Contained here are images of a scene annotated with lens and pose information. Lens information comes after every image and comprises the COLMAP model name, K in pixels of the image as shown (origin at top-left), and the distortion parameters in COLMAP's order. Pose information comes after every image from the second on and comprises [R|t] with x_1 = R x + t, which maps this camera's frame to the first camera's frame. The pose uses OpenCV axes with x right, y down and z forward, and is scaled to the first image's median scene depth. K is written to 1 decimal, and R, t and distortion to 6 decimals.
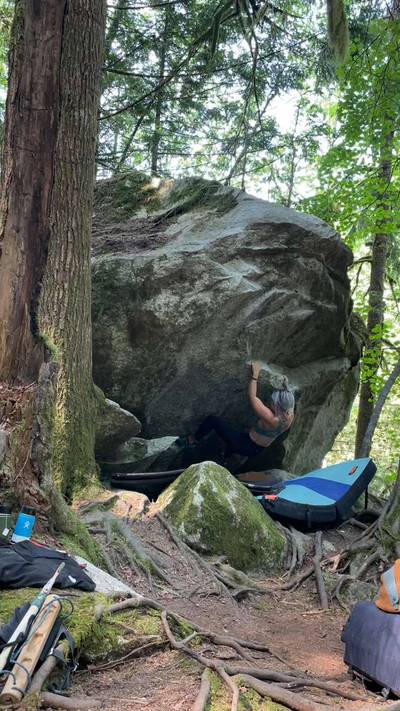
lens RADIAL K [[658.4, 0, 200.0], [0, 658.4, 355.5], [0, 0, 1]] dist [0.095282, -0.012309]
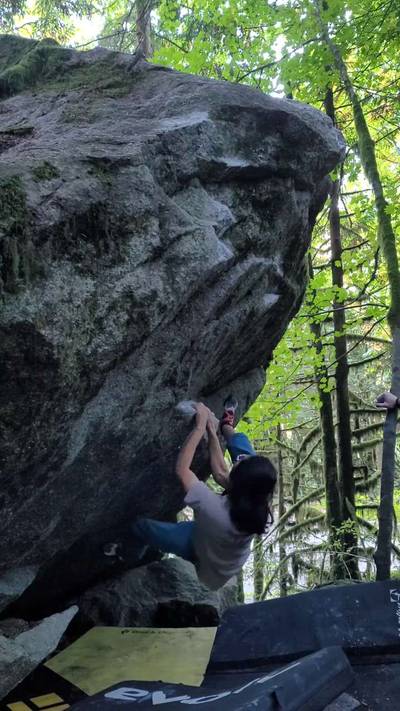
lens RADIAL K [[639.3, 0, 204.1], [0, 639.3, 352.0], [0, 0, 1]] dist [0.059964, -0.013196]
pose [[0.885039, -0.094085, 0.455910, -0.136947], [0.080370, 0.995539, 0.049426, -0.057222], [-0.458526, -0.007103, 0.888653, 0.605609]]
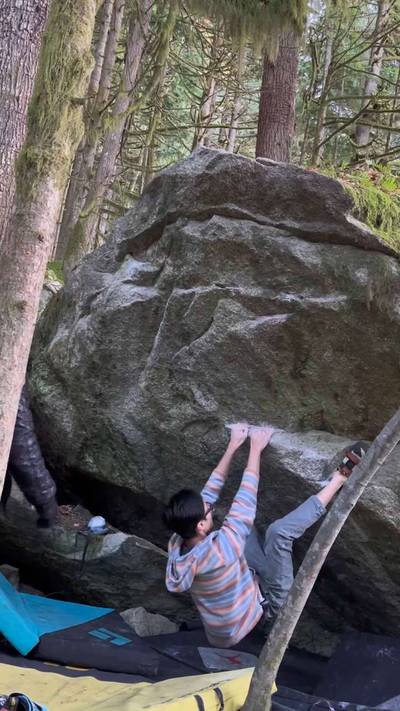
lens RADIAL K [[615.0, 0, 200.0], [0, 615.0, 355.5], [0, 0, 1]] dist [0.139799, -0.392480]
pose [[0.361263, -0.164731, -0.917798, 0.624092], [-0.066401, 0.977228, -0.201534, 0.067466], [0.930097, 0.133750, 0.342098, 0.844409]]
